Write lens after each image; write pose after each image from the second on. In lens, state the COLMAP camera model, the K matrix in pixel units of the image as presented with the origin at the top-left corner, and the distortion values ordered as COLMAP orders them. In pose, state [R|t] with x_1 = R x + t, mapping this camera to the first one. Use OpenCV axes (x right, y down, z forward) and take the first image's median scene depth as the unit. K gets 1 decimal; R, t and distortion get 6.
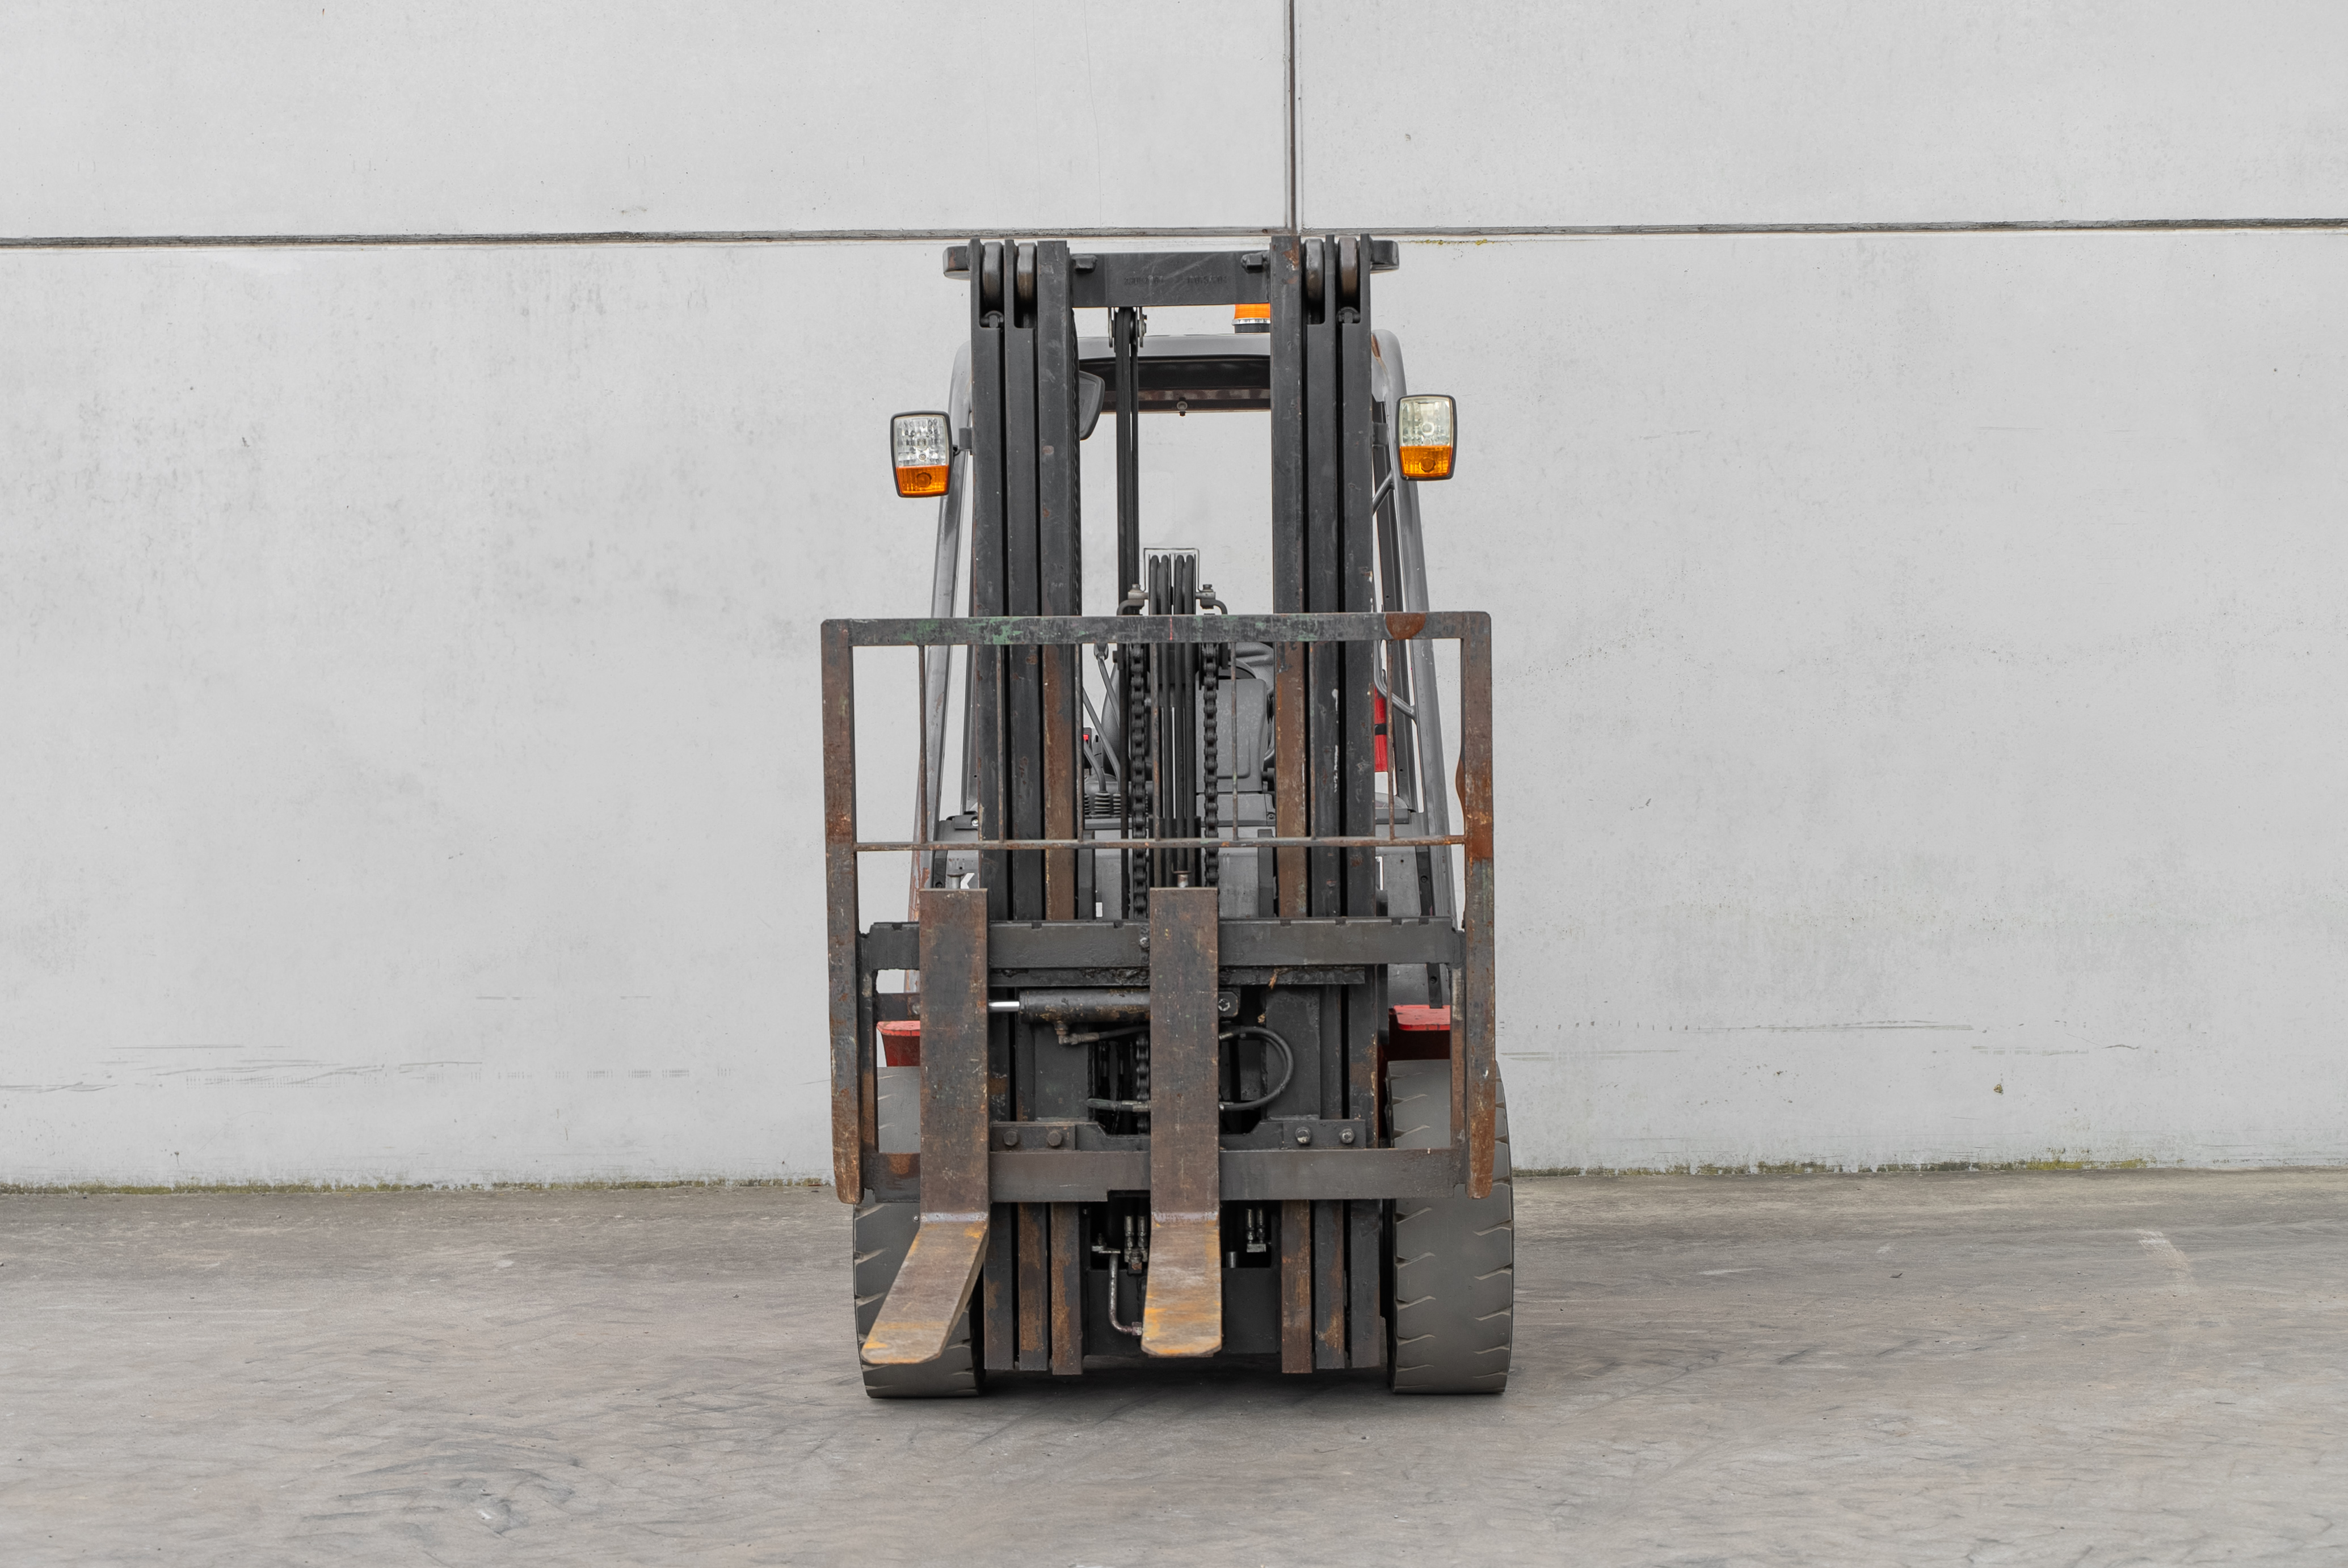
lens RADIAL K [[3960.0, 0, 1216.2], [0, 3960.0, 800.7], [0, 0, 1]] dist [0.005908, 0.000000]
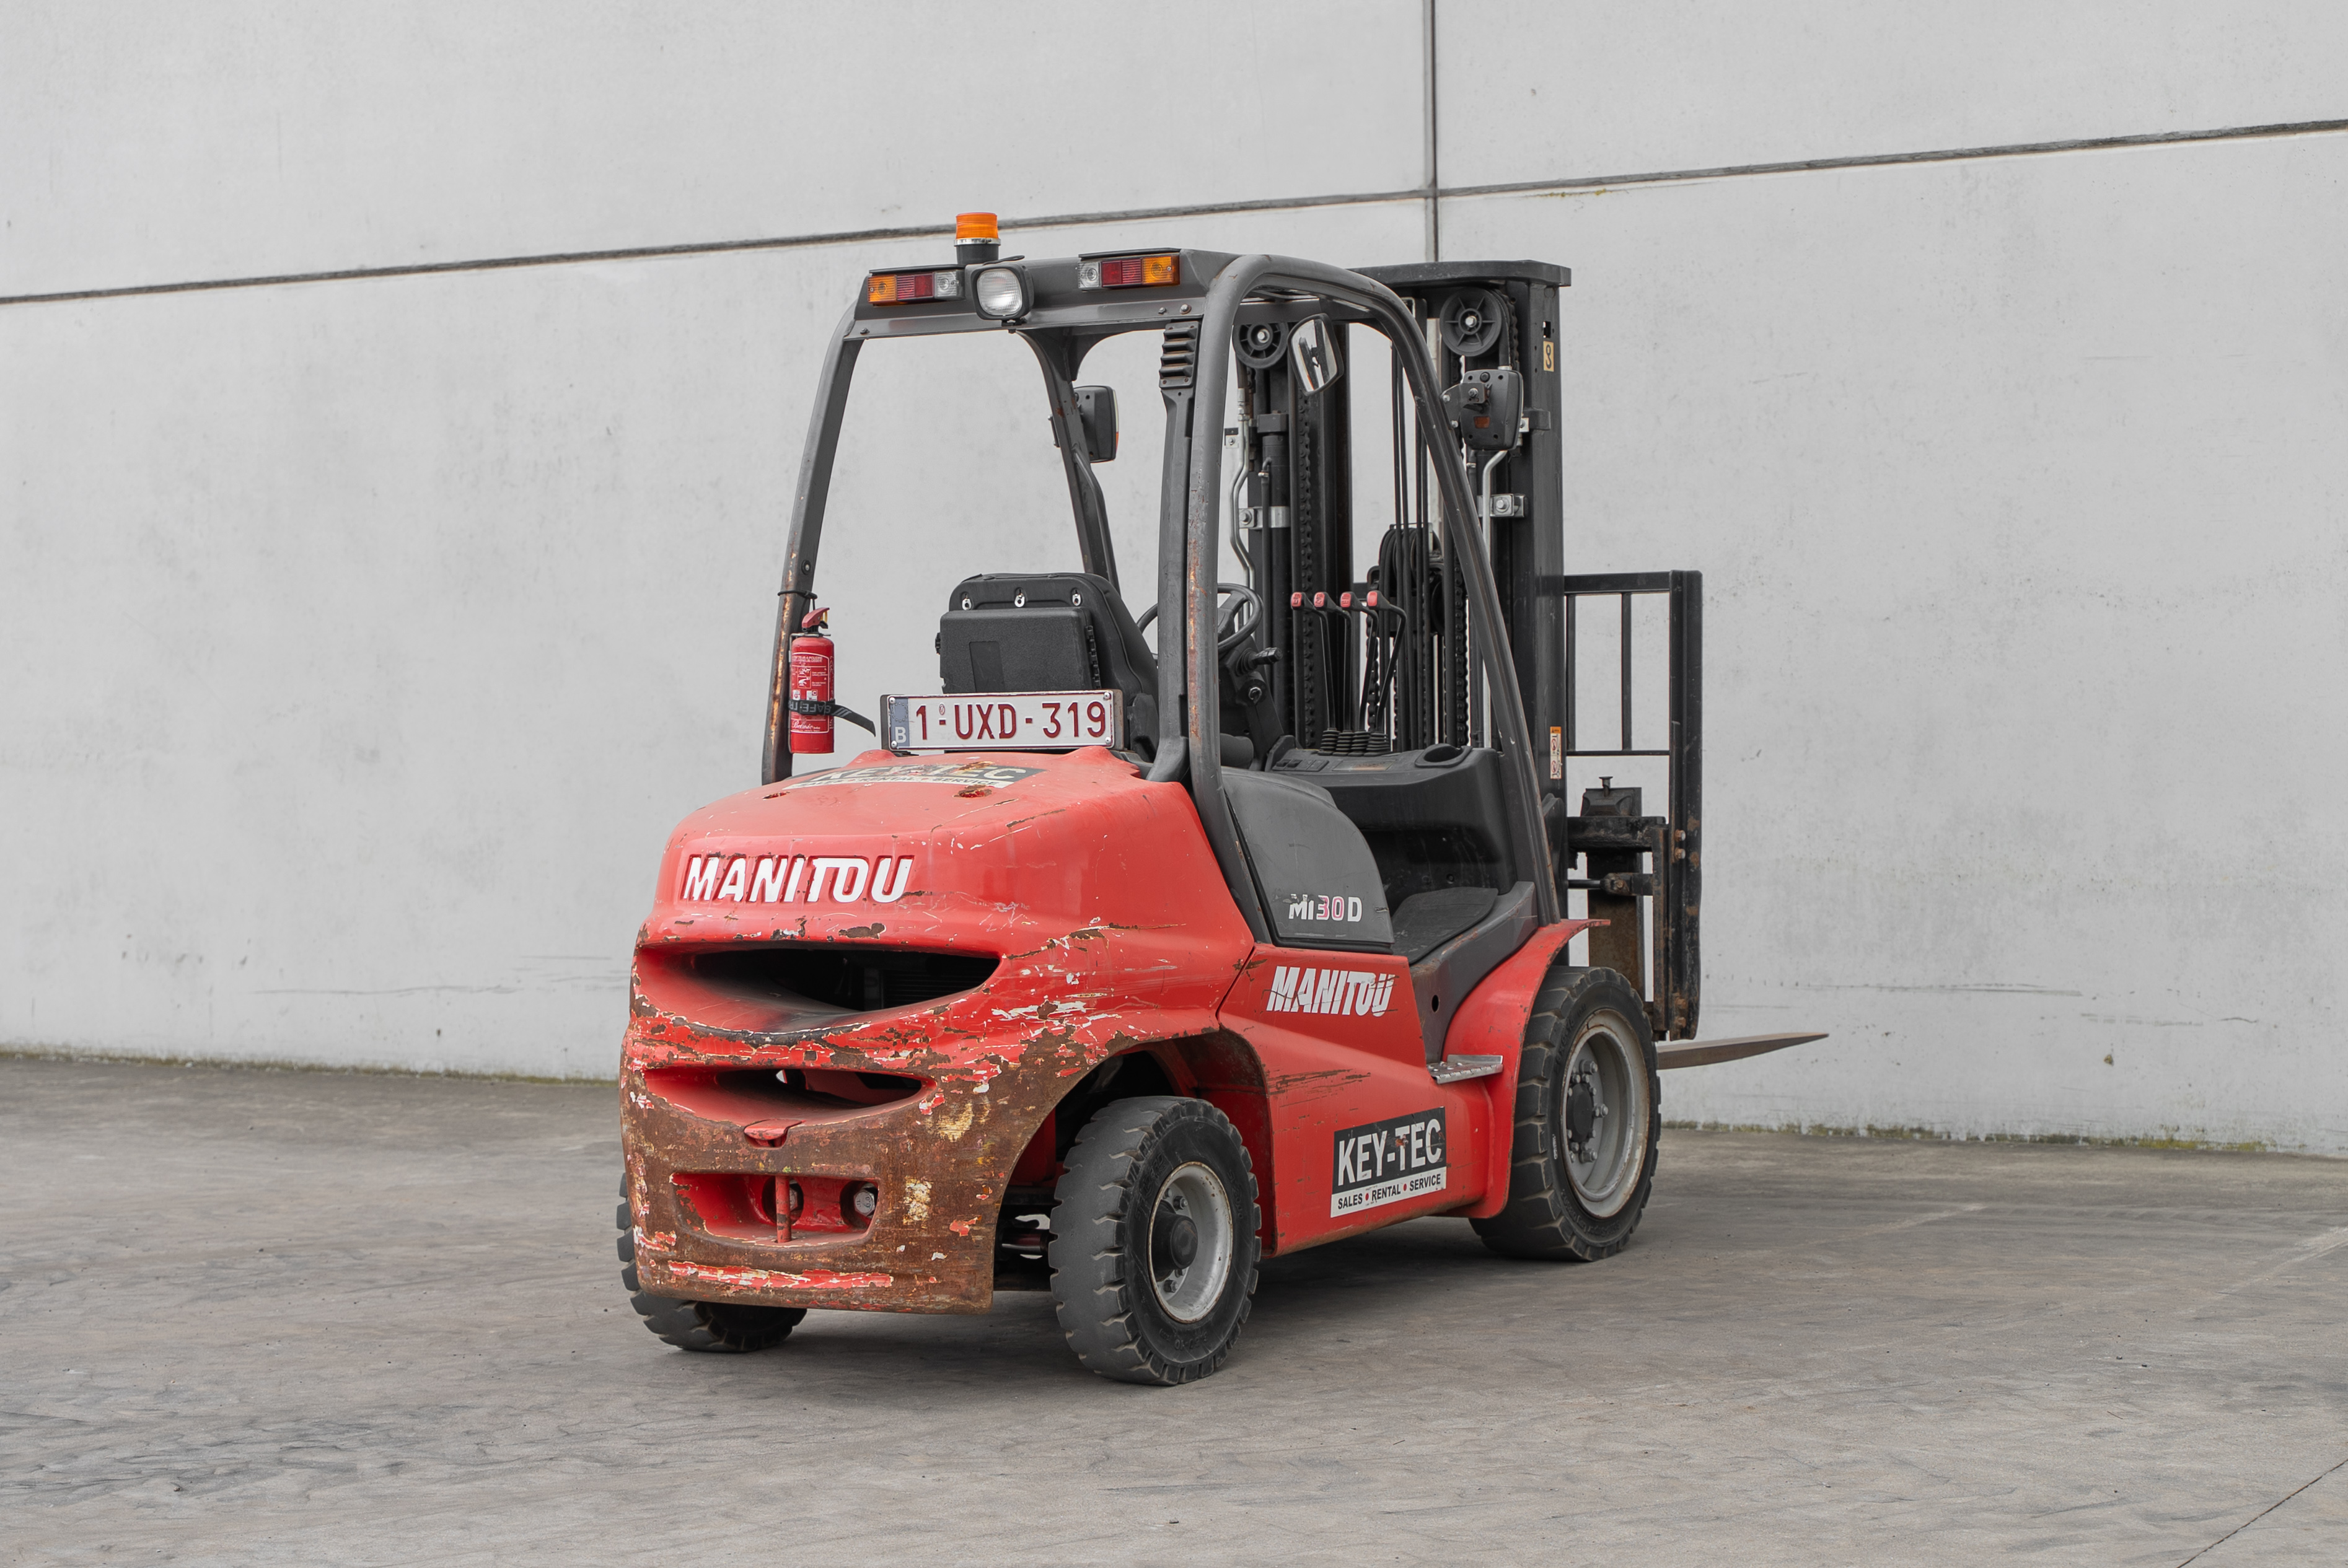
lens RADIAL K [[4425.6, 0, 1178.6], [0, 4425.6, 797.0], [0, 0, 1]] dist [0.027780, 0.000000]
pose [[0.861594, 0.011340, -0.507471, 0.545828], [-0.001371, 0.999799, 0.020013, -0.010636], [0.507596, -0.016547, 0.861436, -0.020212]]
